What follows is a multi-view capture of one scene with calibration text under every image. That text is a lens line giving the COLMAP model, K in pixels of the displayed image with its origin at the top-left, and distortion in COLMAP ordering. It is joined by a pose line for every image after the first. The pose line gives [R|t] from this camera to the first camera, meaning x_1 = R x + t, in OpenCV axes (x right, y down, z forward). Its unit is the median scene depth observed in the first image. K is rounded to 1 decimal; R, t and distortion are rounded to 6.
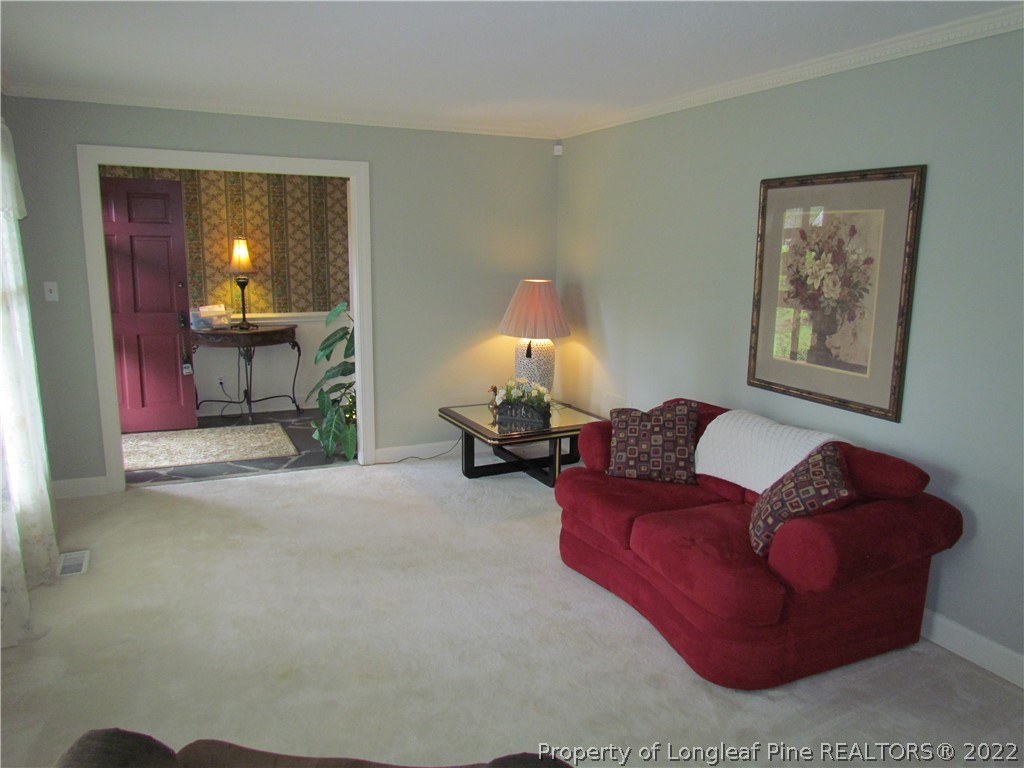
lens RADIAL K [[743.9, 0, 520.4], [0, 743.9, 387.2], [0, 0, 1]] dist [-0.004989, -0.000335]
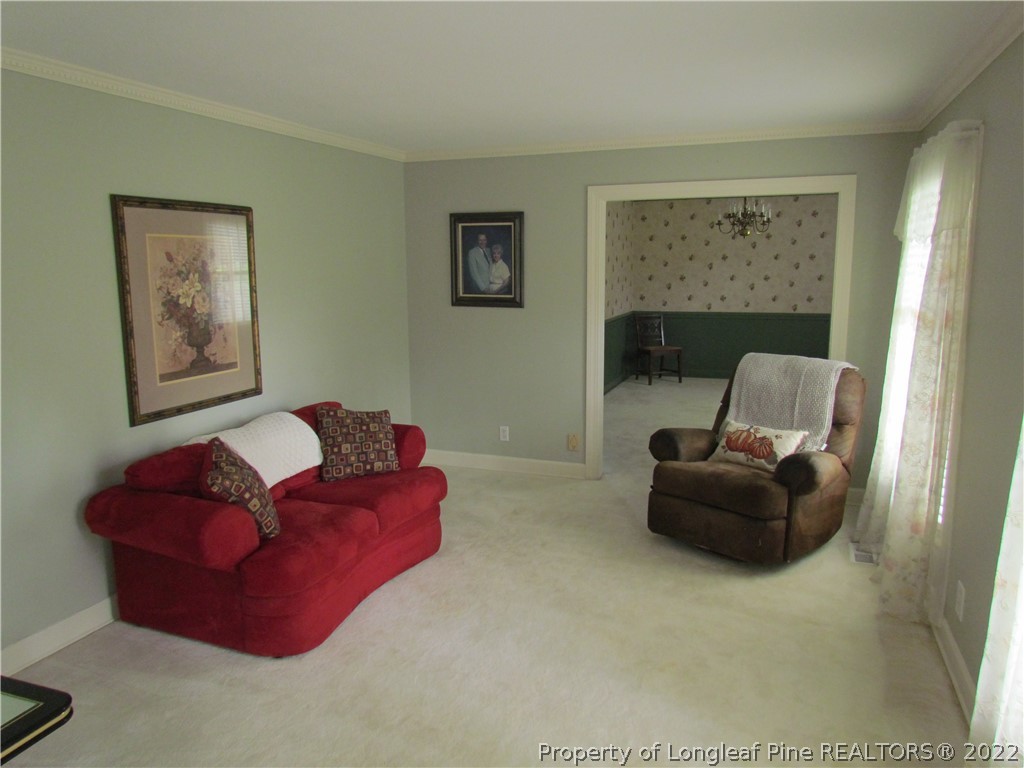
lens RADIAL K [[743.9, 0, 520.4], [0, 743.9, 387.2], [0, 0, 1]] dist [-0.004989, -0.000335]
pose [[-0.698425, -0.130332, 0.703716, -0.714549], [0.132675, 0.942656, 0.306262, -0.291357], [-0.703278, 0.307266, -0.641083, 1.401943]]
